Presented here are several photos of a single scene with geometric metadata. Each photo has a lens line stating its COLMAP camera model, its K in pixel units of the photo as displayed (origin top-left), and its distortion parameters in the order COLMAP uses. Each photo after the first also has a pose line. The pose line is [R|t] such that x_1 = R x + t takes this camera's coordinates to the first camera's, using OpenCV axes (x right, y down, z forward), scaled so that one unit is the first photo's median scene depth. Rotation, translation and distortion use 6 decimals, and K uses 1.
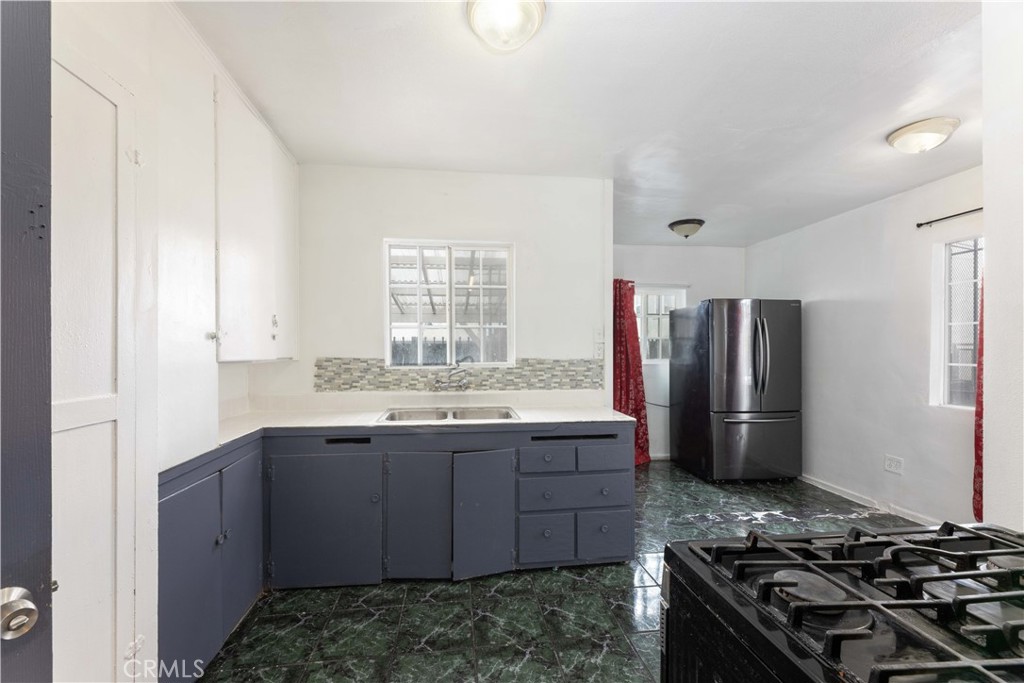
lens RADIAL K [[409.9, 0, 505.5], [0, 409.9, 351.8], [0, 0, 1]] dist [0.000412, 0.000259]
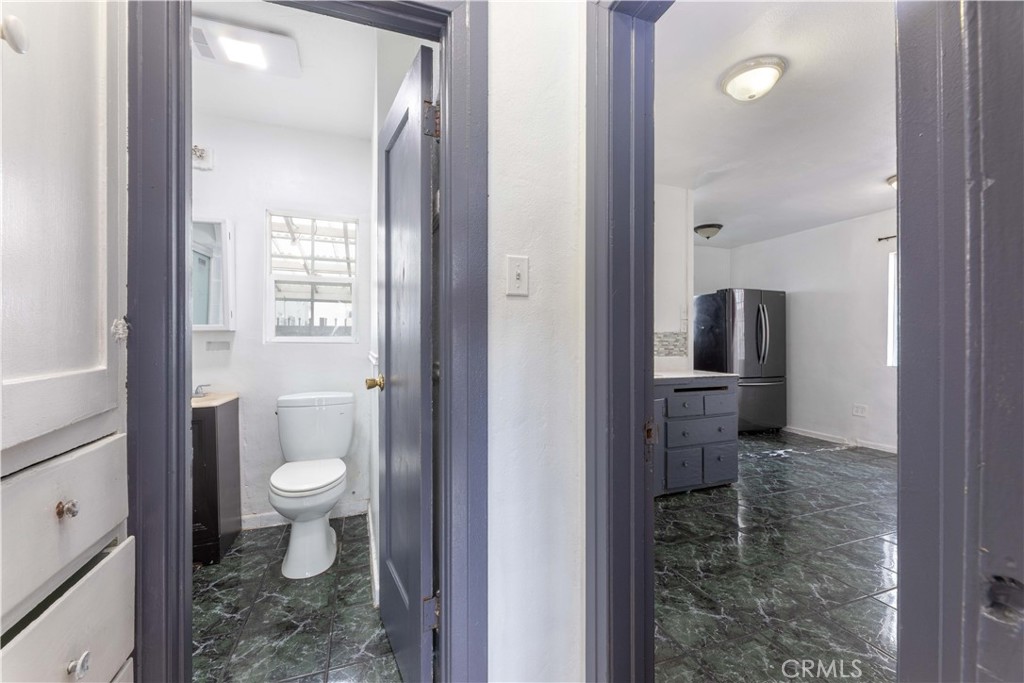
lens RADIAL K [[413.1, 0, 507.2], [0, 413.1, 336.0], [0, 0, 1]] dist [-0.000720, -0.000110]
pose [[0.975841, 0.000698, 0.218479, -0.587021], [0.003274, 0.999836, -0.017818, 0.050973], [-0.218456, 0.018103, 0.975679, -0.119080]]
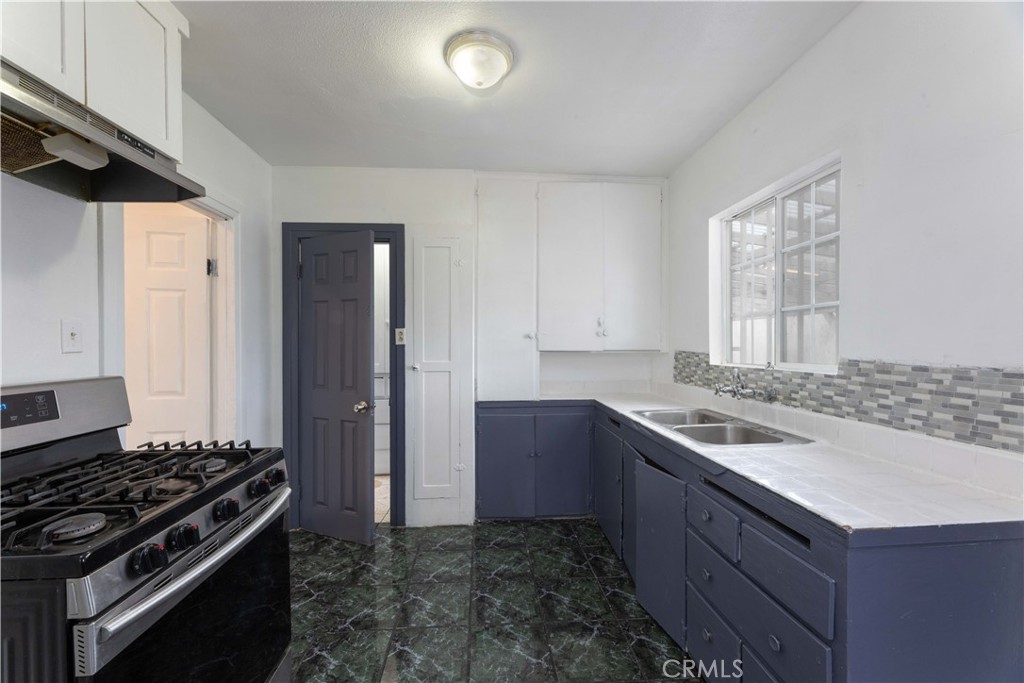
lens RADIAL K [[396.7, 0, 495.9], [0, 396.7, 345.8], [0, 0, 1]] dist [-0.000866, -0.000035]
pose [[-0.077745, 0.006557, -0.996952, 0.589207], [0.003550, 0.999974, 0.006300, -0.006647], [0.996967, -0.003050, -0.077766, 0.583342]]
